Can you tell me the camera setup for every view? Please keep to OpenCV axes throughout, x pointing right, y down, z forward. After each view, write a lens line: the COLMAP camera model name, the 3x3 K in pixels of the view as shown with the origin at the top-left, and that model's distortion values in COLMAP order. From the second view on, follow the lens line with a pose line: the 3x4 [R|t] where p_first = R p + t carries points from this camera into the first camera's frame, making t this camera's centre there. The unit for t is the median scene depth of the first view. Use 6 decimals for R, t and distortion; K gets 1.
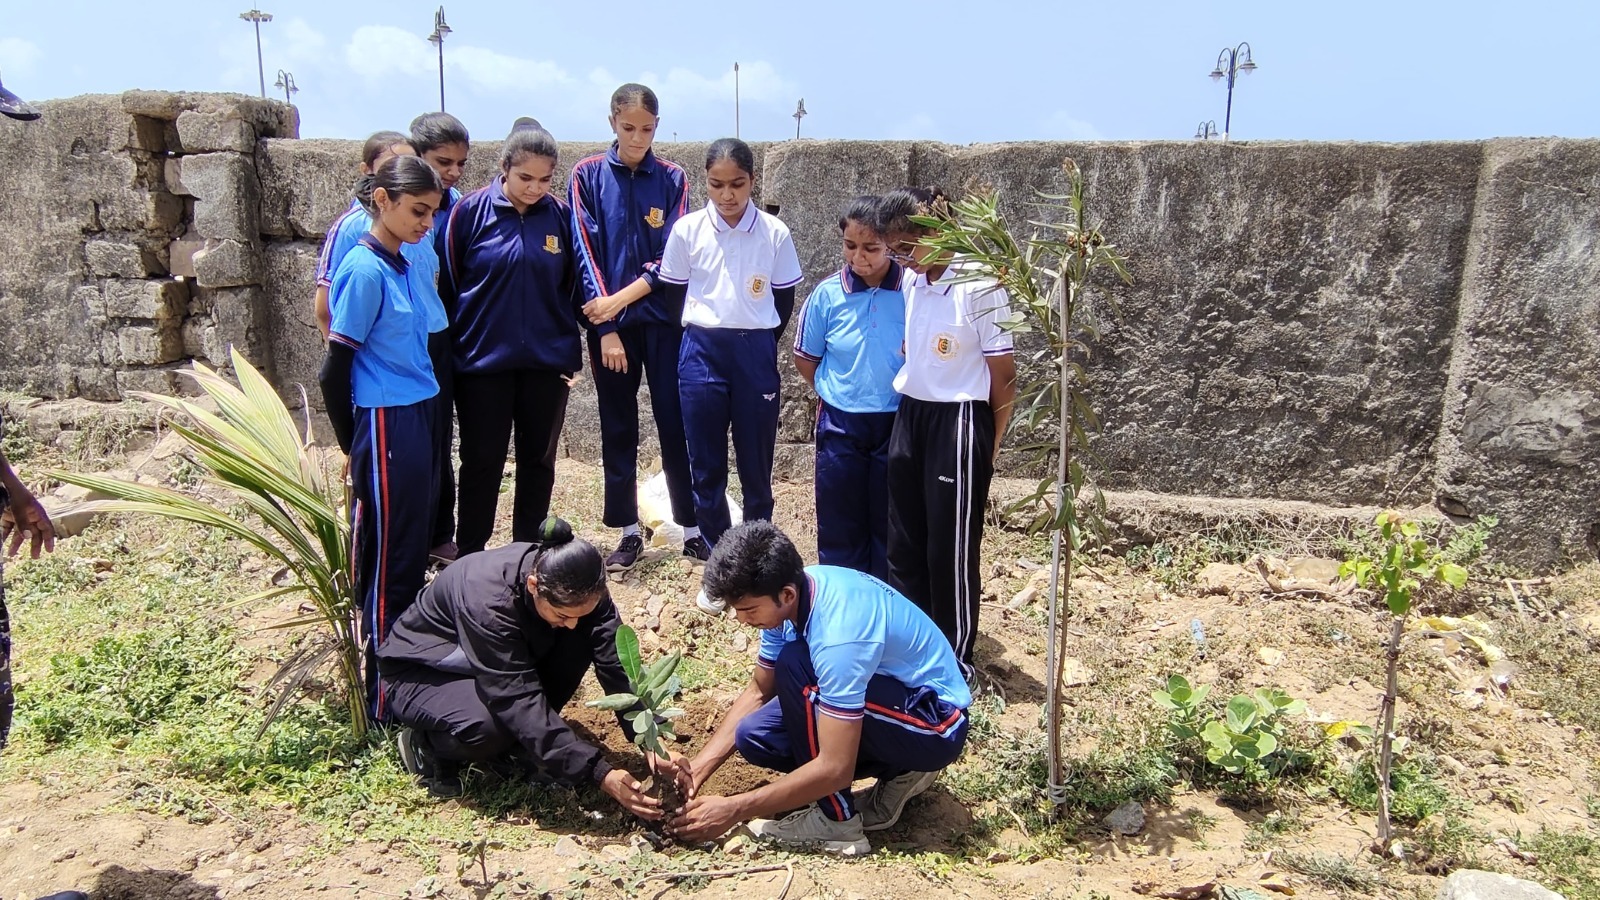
lens RADIAL K [[1126.5, 0, 796.7], [0, 1126.5, 455.7], [0, 0, 1]] dist [0.000257, 0.008399]
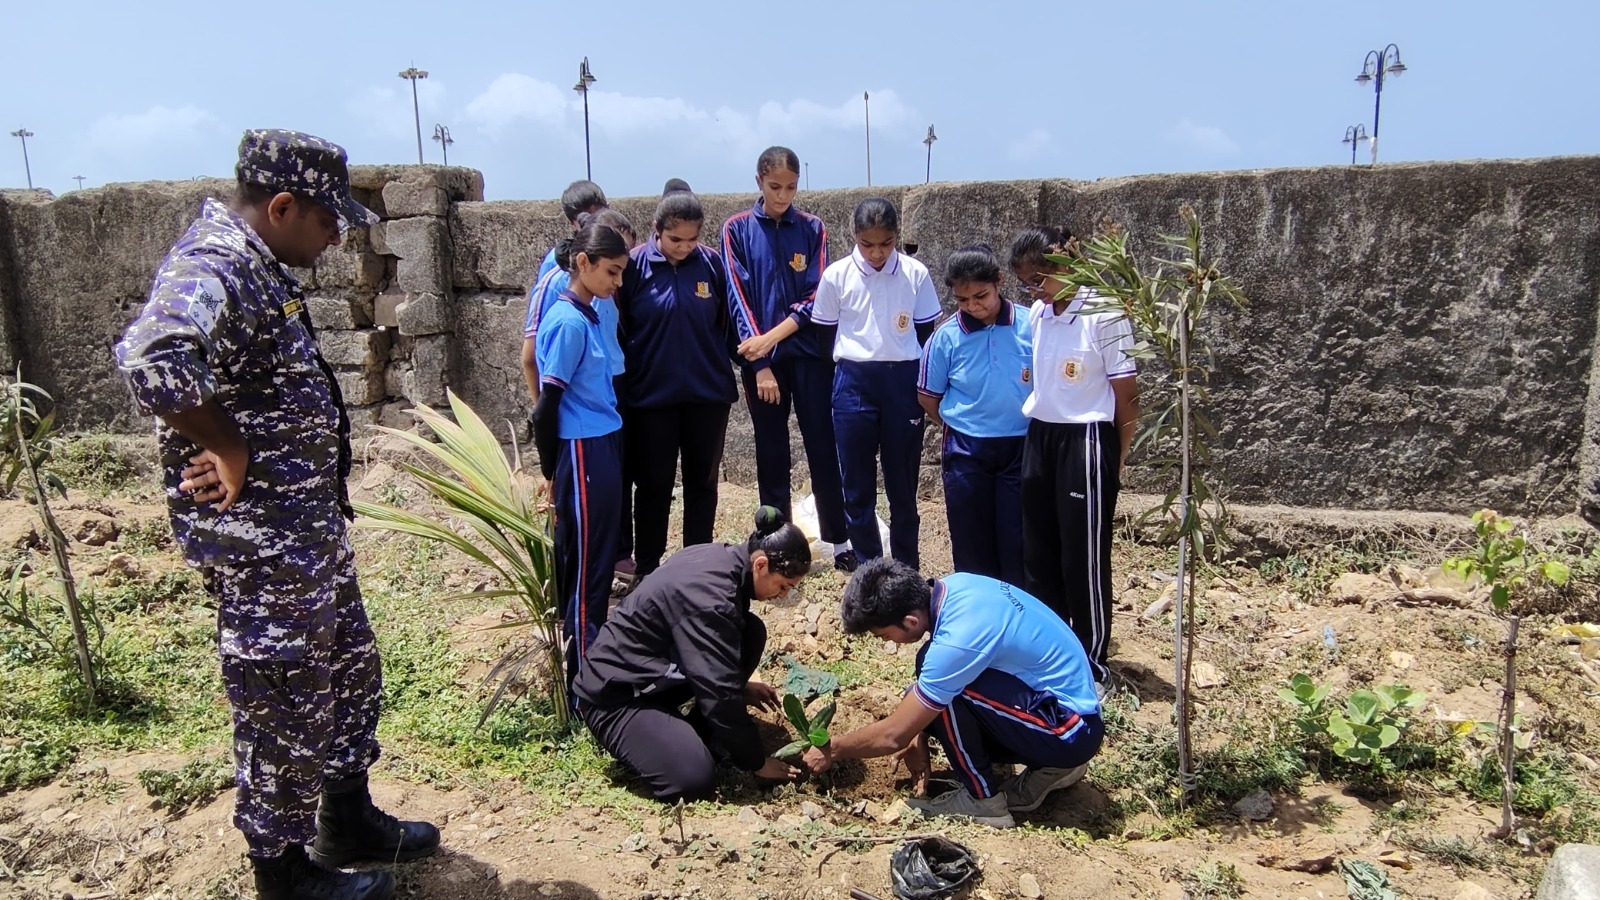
lens RADIAL K [[1126.5, 0, 796.7], [0, 1126.5, 455.7], [0, 0, 1]] dist [0.000257, 0.008399]
pose [[0.992651, -0.018705, -0.119561, -0.005136], [0.016094, 0.999611, -0.022768, 0.003003], [0.119940, 0.020676, 0.992566, -0.083538]]
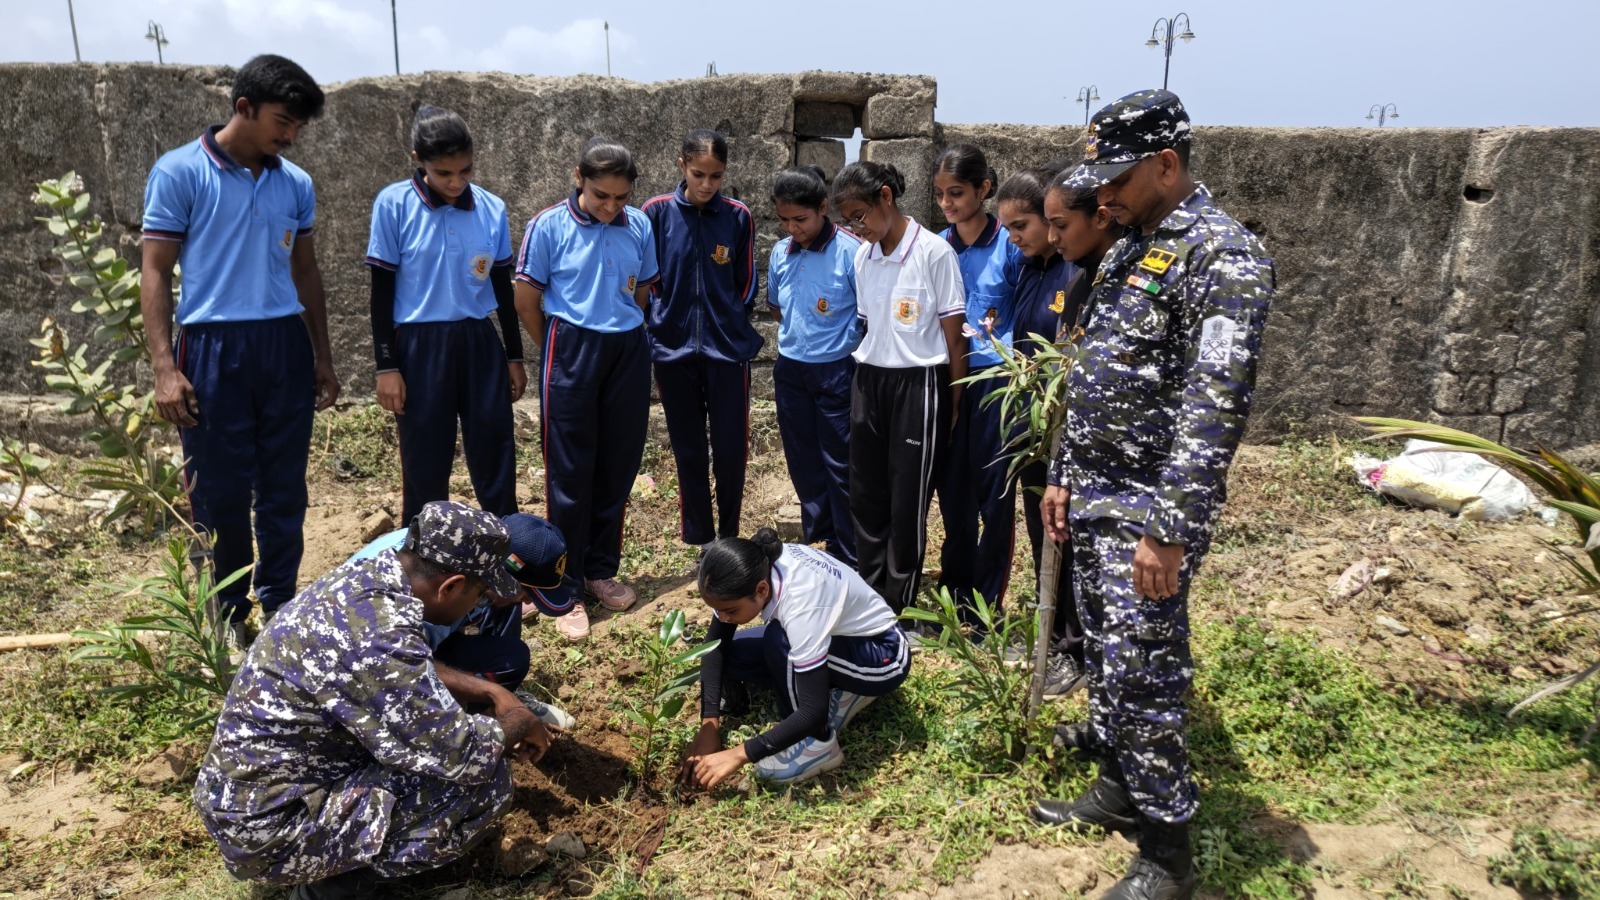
lens RADIAL K [[1135.6, 0, 800.0], [0, 1135.6, 450.0], [0, 0, 1]] dist [0.032345, -0.000558]
pose [[0.981831, -0.046347, 0.184008, -0.918397], [0.041463, 0.998680, 0.030307, -0.042005], [-0.185170, -0.022126, 0.982457, 0.066830]]
